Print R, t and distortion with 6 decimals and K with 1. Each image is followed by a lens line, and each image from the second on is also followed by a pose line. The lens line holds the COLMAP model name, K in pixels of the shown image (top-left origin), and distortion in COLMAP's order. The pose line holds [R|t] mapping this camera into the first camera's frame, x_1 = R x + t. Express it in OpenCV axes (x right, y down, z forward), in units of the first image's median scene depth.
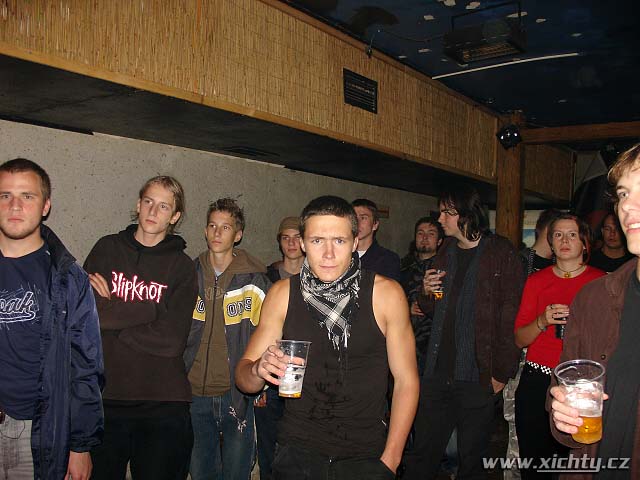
lens RADIAL K [[638.1, 0, 317.5], [0, 638.1, 249.5], [0, 0, 1]] dist [-0.211642, 0.249899]
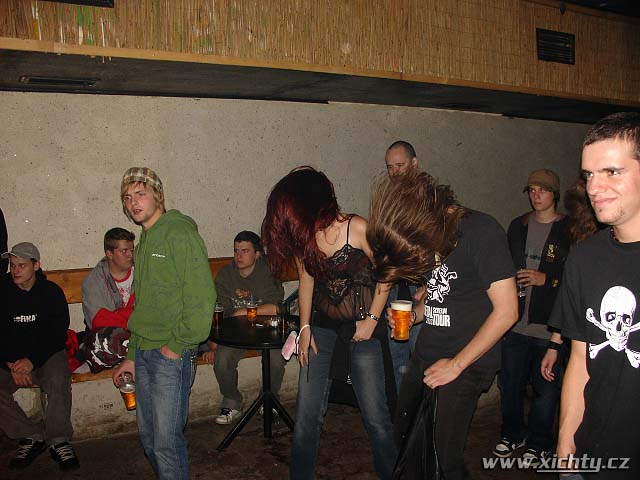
lens RADIAL K [[638.1, 0, 317.5], [0, 638.1, 249.5], [0, 0, 1]] dist [-0.211642, 0.249899]
pose [[0.913367, 0.009176, -0.407033, 0.122829], [0.030977, 0.995282, 0.091948, -0.009507], [0.405956, -0.096590, 0.908774, -0.168596]]
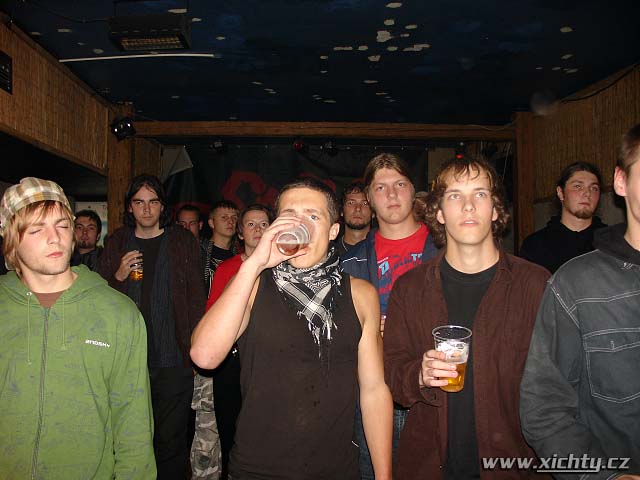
lens RADIAL K [[638.1, 0, 317.5], [0, 638.1, 249.5], [0, 0, 1]] dist [-0.211642, 0.249899]
pose [[0.759157, -0.035566, 0.649935, -0.149277], [0.027345, 0.999367, 0.022748, -0.001719], [-0.650333, 0.000503, 0.759649, 0.056353]]
